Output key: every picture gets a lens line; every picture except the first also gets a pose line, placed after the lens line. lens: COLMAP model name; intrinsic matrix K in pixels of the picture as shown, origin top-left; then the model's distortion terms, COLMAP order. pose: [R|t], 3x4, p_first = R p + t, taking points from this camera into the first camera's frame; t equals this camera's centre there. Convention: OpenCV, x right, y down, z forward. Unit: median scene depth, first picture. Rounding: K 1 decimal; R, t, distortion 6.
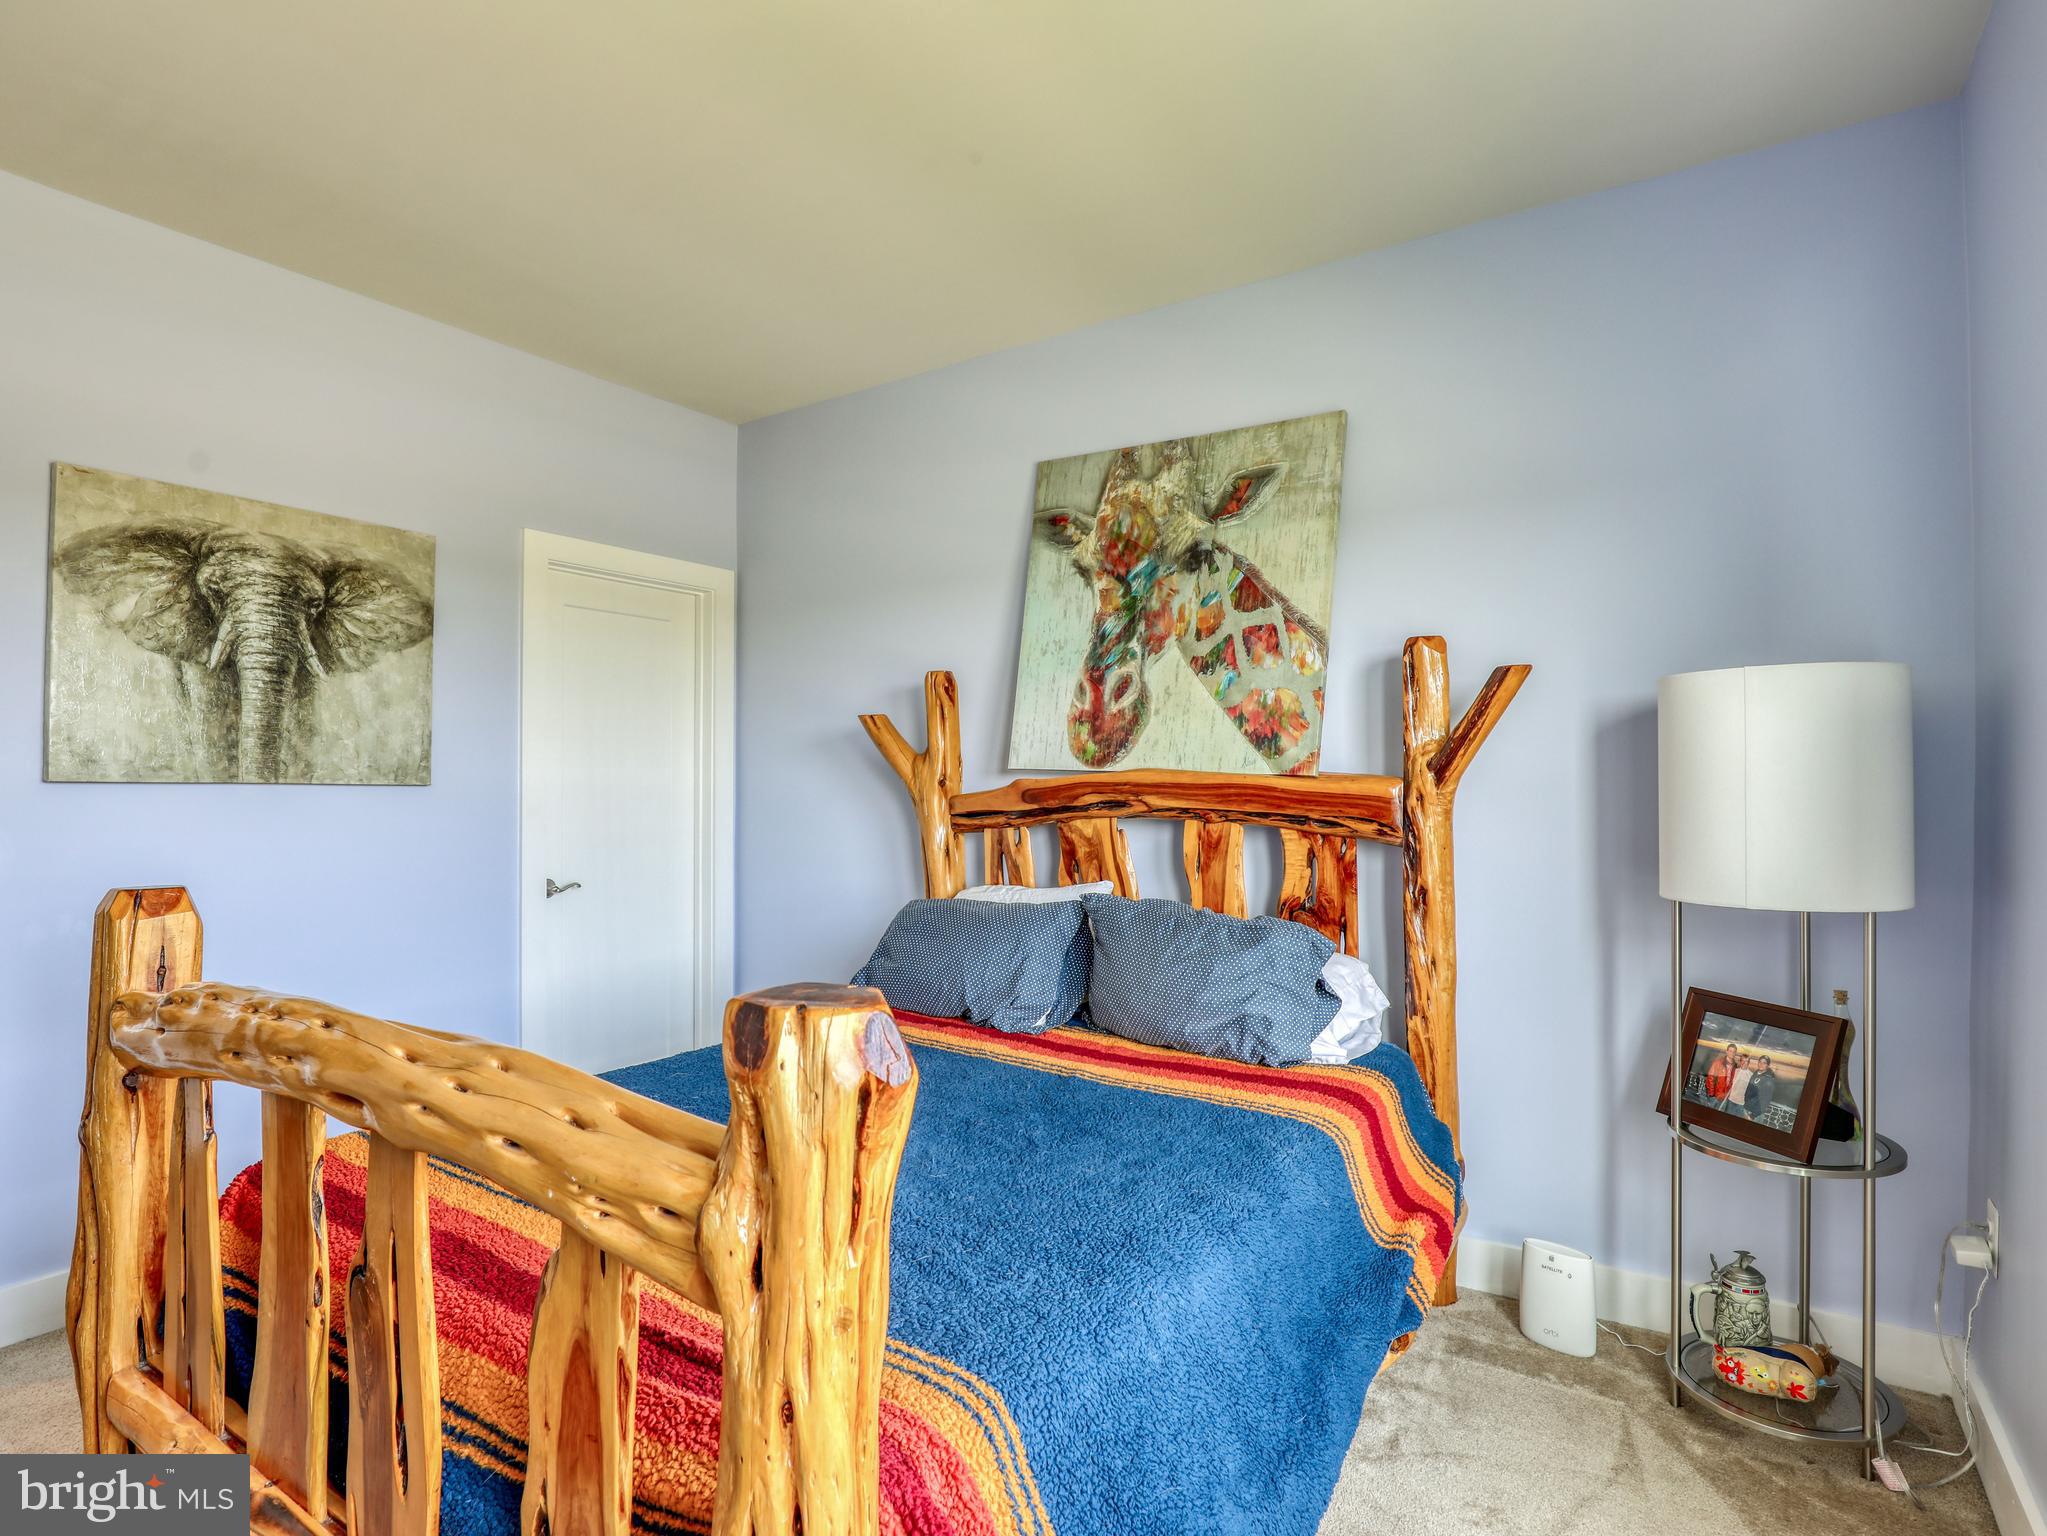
lens RADIAL K [[1064.6, 0, 1029.0], [0, 1064.6, 778.9], [0, 0, 1]] dist [-0.031129, -0.000115]
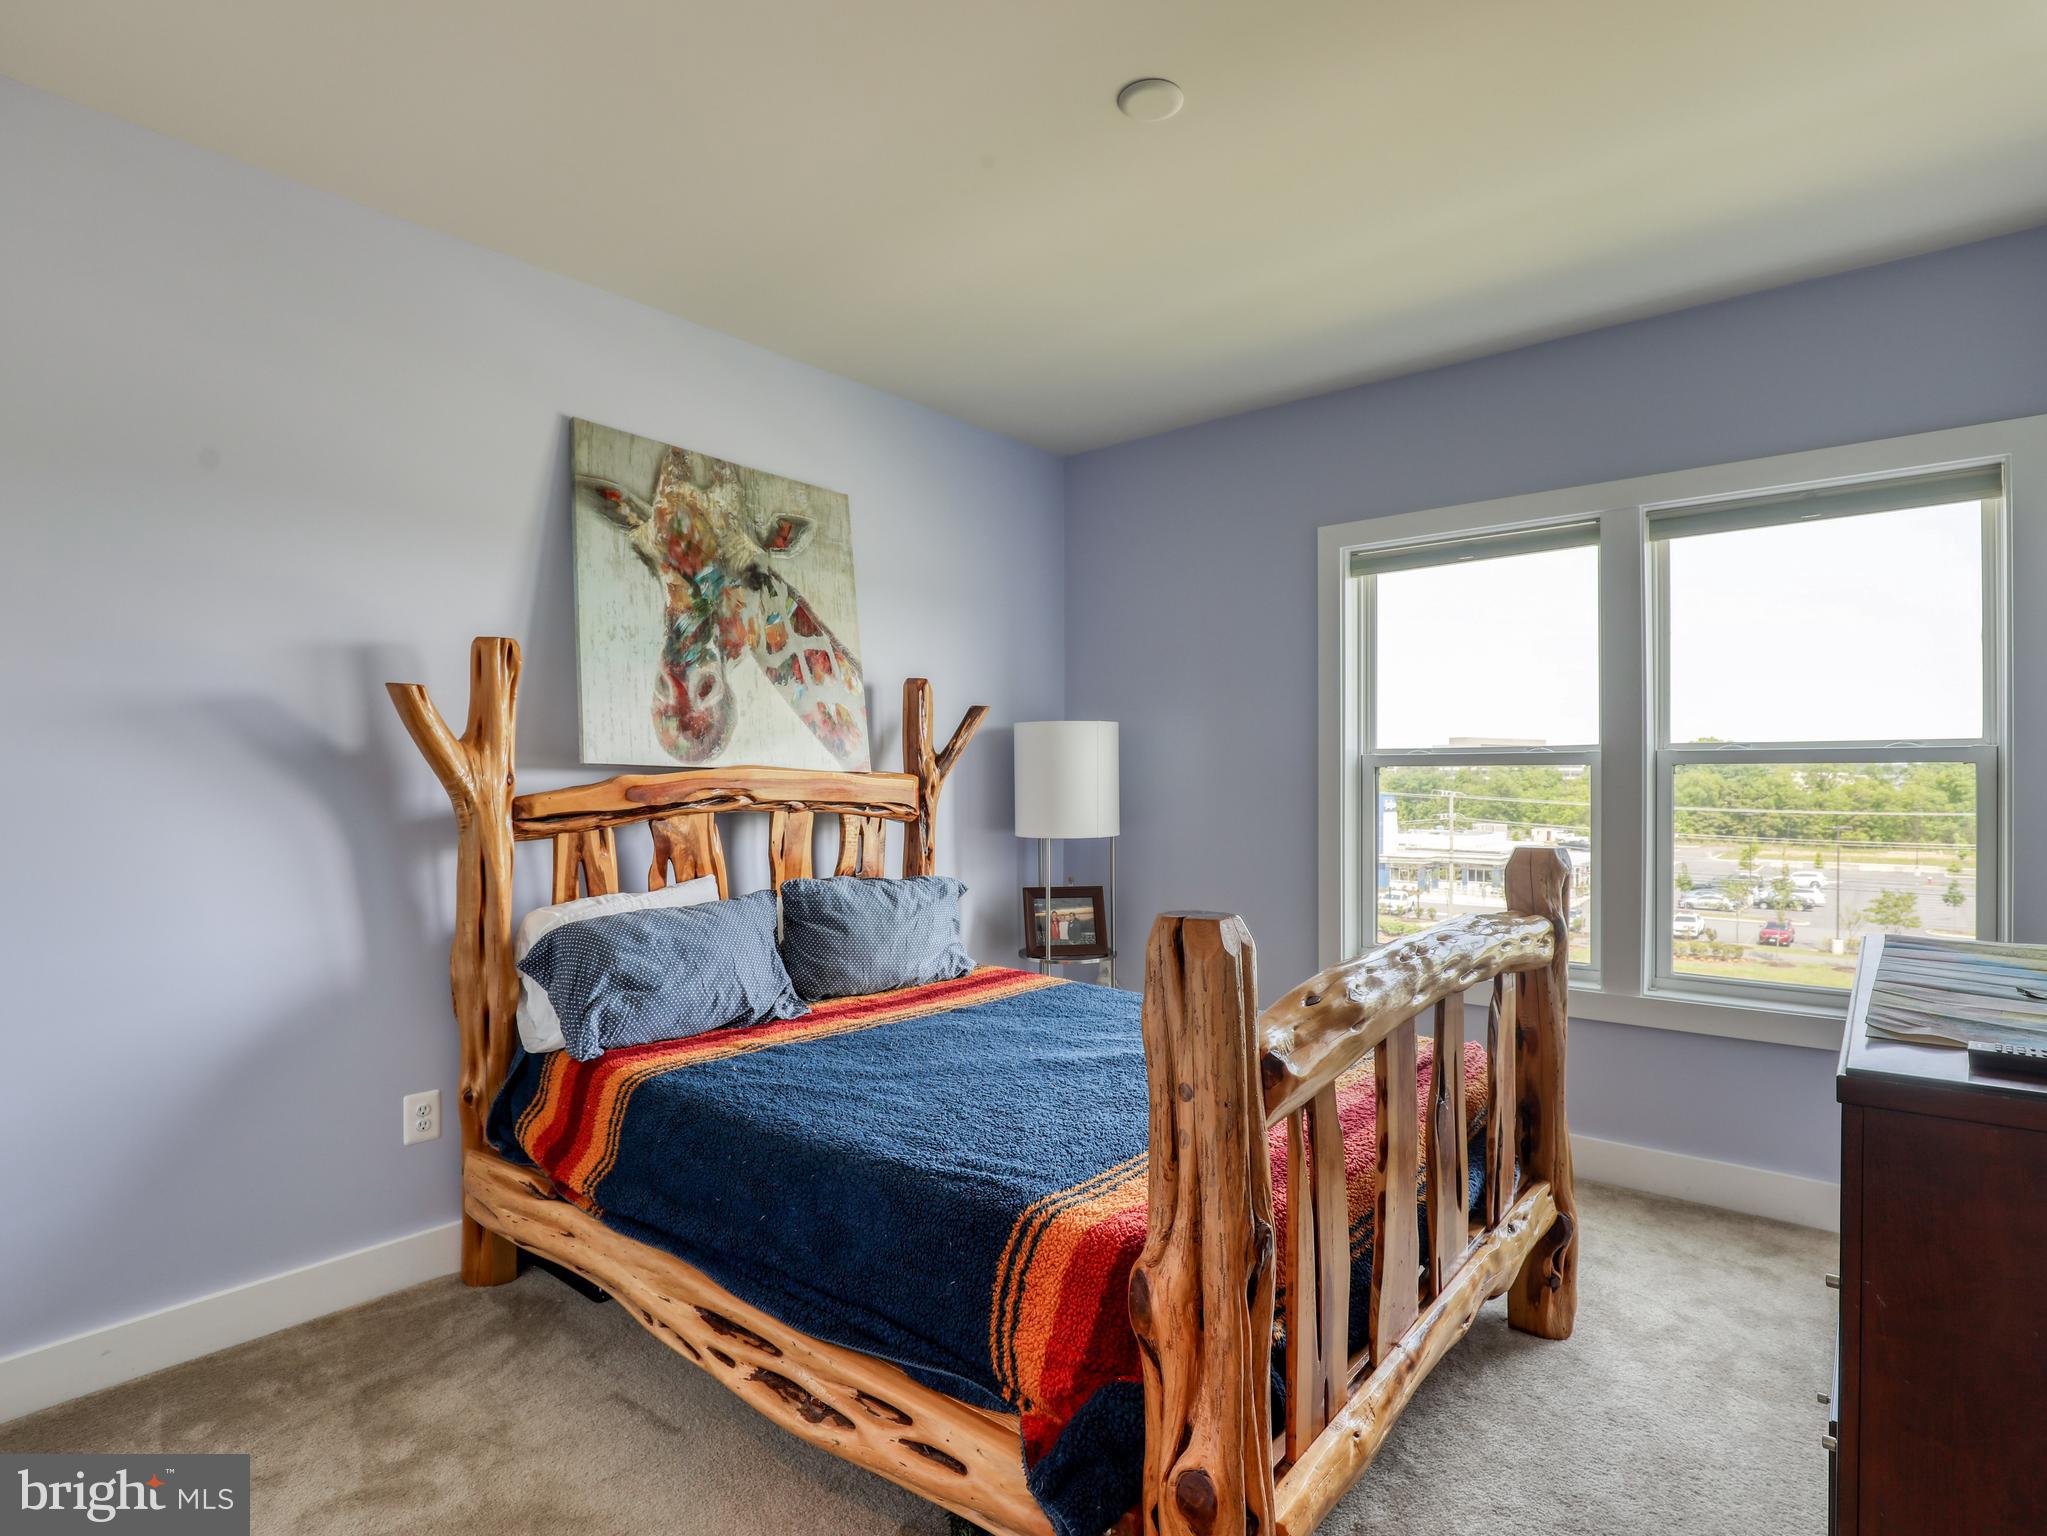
lens RADIAL K [[1064.6, 0, 1029.0], [0, 1064.6, 778.9], [0, 0, 1]] dist [-0.031129, -0.000115]
pose [[0.101038, -0.000754, 0.994882, -0.906641], [0.002595, 0.999997, 0.000495, 0.003939], [-0.994879, 0.002532, 0.101040, 0.586758]]
